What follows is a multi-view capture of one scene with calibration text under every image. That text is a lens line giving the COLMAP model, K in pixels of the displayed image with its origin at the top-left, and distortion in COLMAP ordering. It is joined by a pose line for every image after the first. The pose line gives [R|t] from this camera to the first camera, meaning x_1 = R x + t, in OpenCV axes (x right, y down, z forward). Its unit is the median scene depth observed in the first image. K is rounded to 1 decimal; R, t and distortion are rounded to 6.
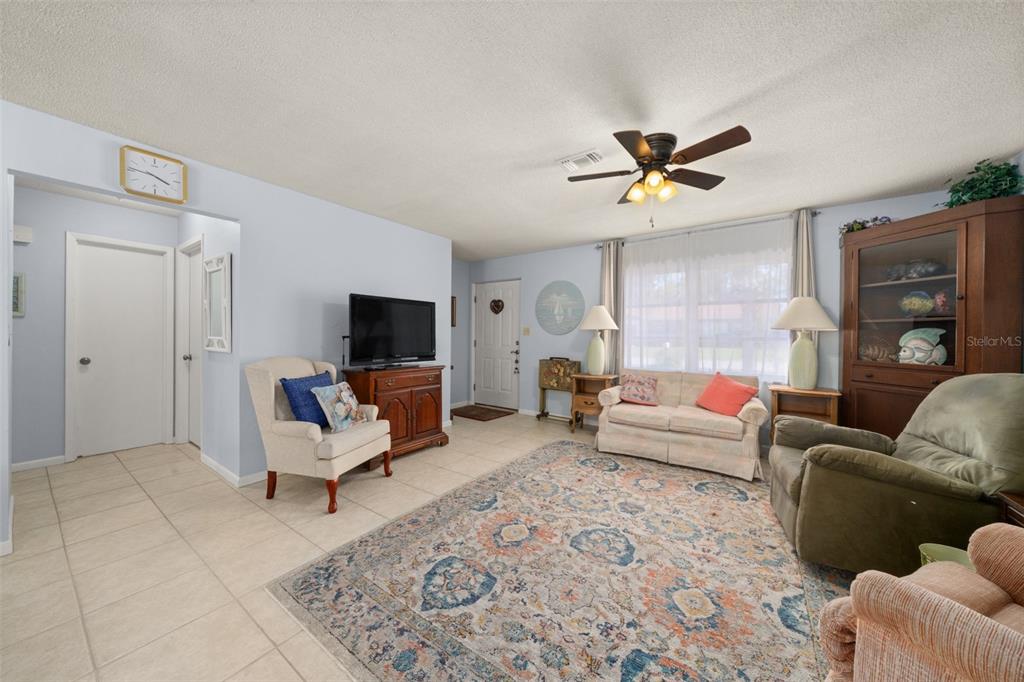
lens RADIAL K [[349.5, 0, 504.9], [0, 349.5, 338.2], [0, 0, 1]] dist [-0.005469, -0.000451]
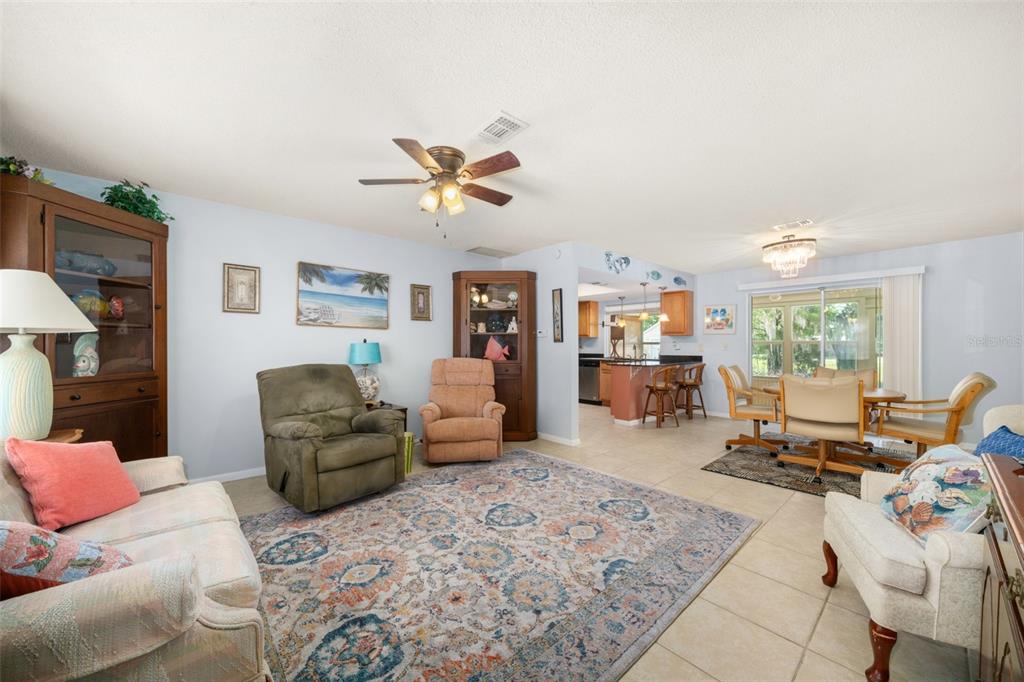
lens RADIAL K [[379.6, 0, 503.3], [0, 379.6, 343.7], [0, 0, 1]] dist [-0.002539, 0.000017]
pose [[-0.972891, -0.006610, 0.231168, 0.000156], [-0.005346, 0.999967, 0.006093, -0.014504], [-0.231201, 0.004692, -0.972895, 1.711360]]
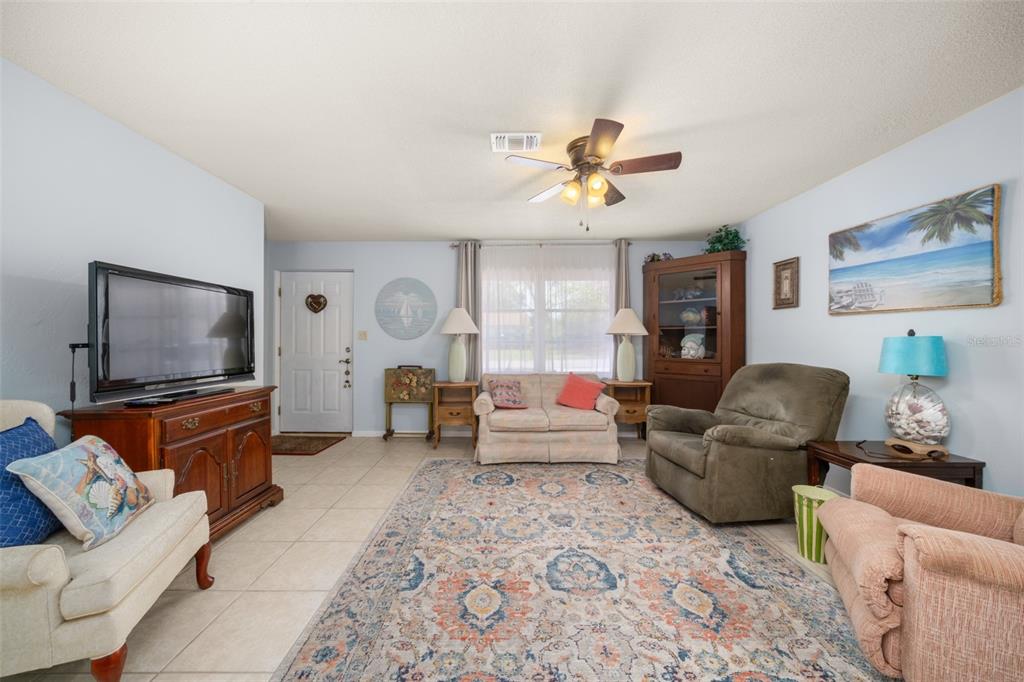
lens RADIAL K [[349.5, 0, 503.3], [0, 349.5, 340.8], [0, 0, 1]] dist [-0.005469, -0.000451]
pose [[0.814546, -0.007148, 0.580055, -0.292561], [0.009913, 0.999950, -0.001599, -0.004829], [-0.580014, 0.007052, 0.814576, 0.278922]]
